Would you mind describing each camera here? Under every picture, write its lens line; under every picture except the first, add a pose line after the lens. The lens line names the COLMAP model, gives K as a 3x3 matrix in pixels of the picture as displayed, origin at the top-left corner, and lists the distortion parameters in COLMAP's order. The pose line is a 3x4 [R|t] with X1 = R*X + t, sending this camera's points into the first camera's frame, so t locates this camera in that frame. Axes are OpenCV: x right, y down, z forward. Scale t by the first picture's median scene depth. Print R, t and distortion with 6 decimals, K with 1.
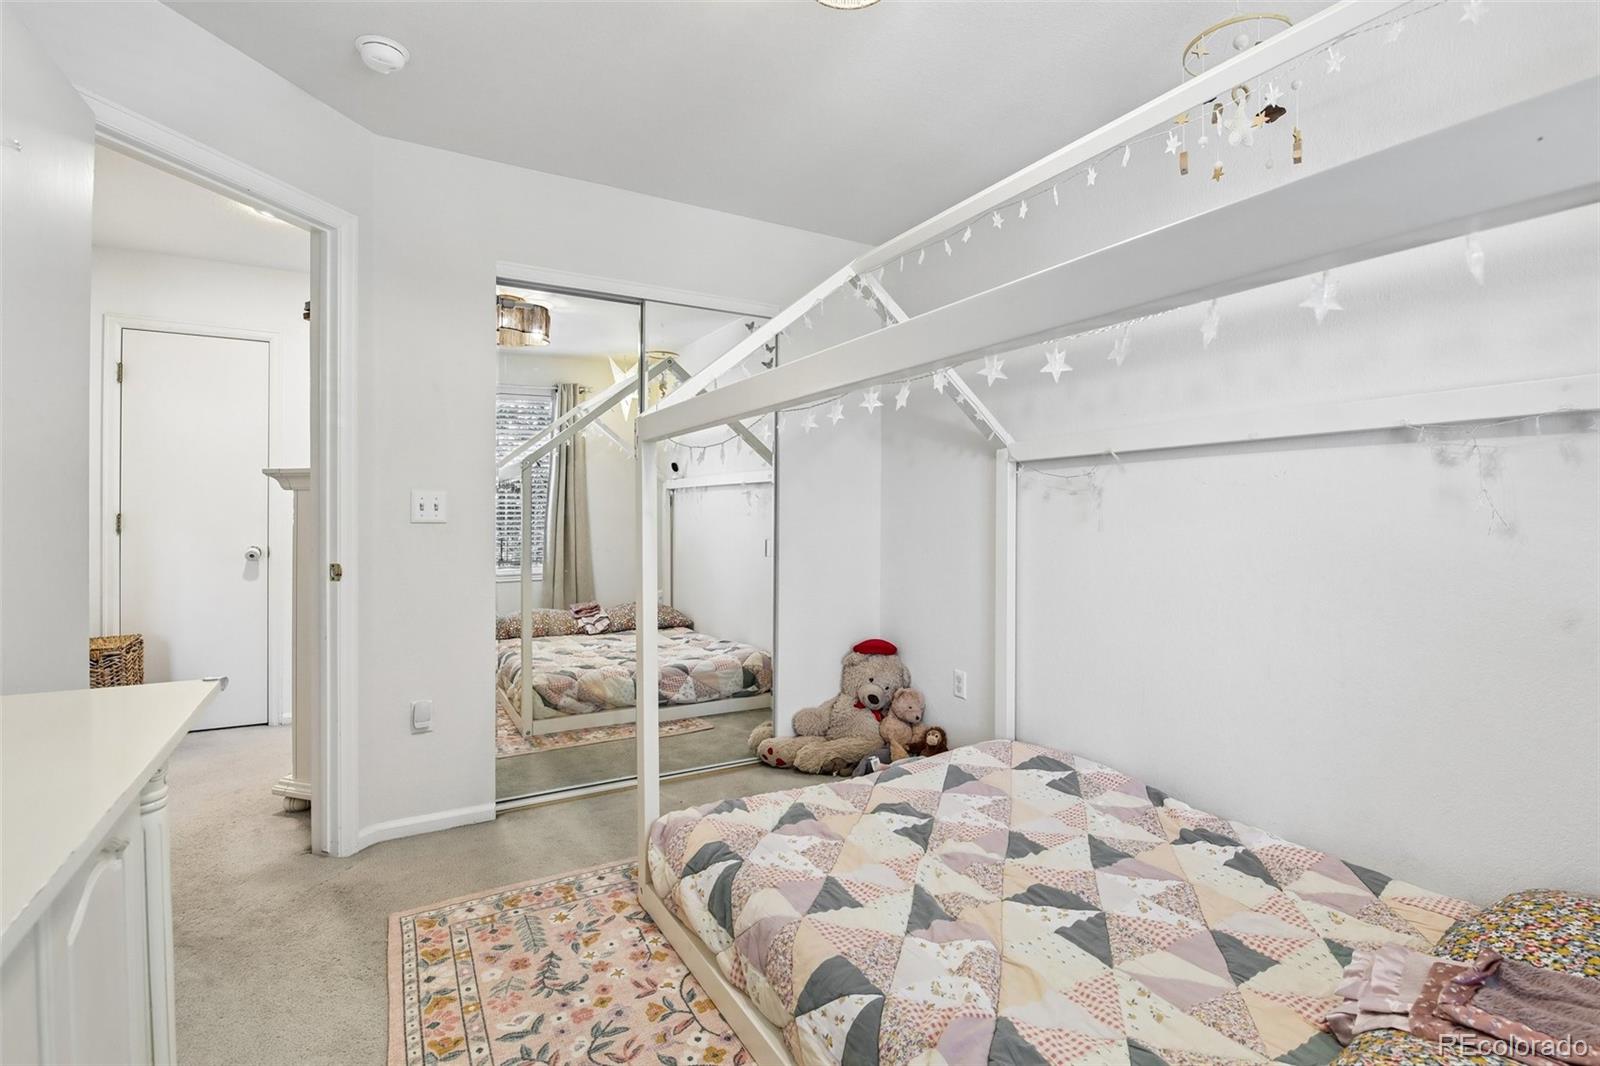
lens RADIAL K [[720.1, 0, 793.8], [0, 720.1, 524.4], [0, 0, 1]] dist [-0.018061, -0.000684]
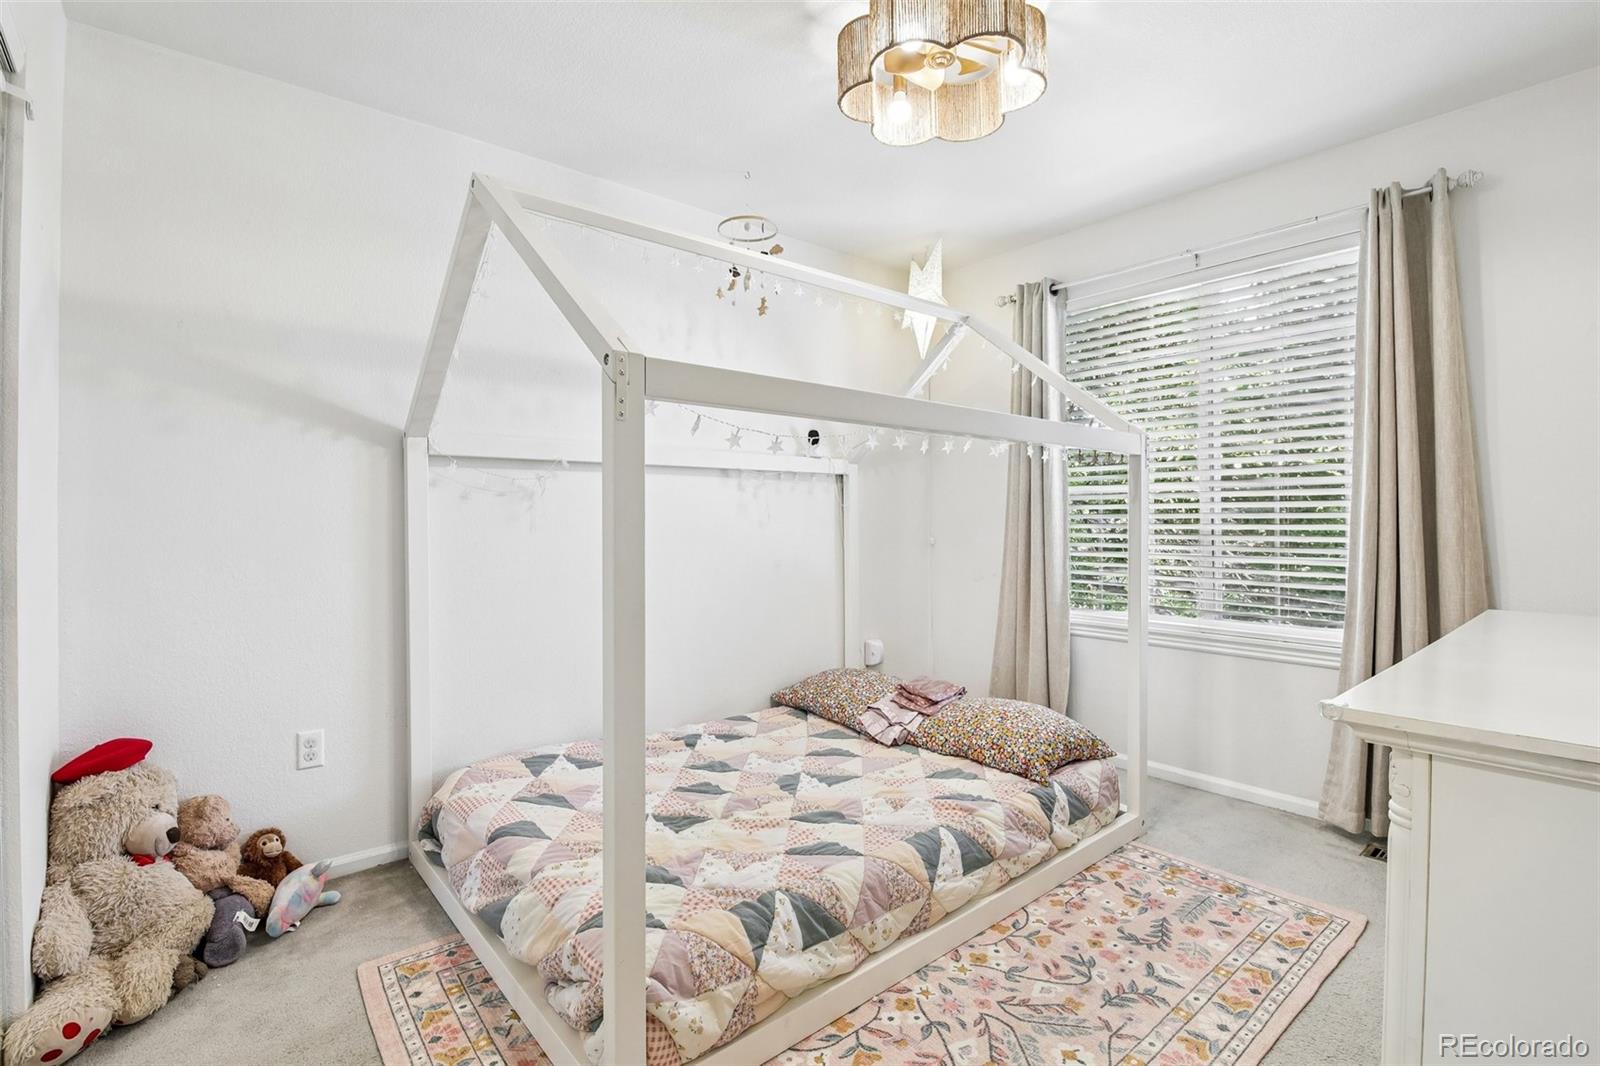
lens RADIAL K [[720.1, 0, 794.5], [0, 720.1, 526.1], [0, 0, 1]] dist [-0.018061, -0.000684]
pose [[-0.155765, -0.012374, 0.987717, -1.004351], [0.010324, 0.999847, 0.014155, -0.014051], [-0.987740, 0.012402, -0.155613, 1.142443]]
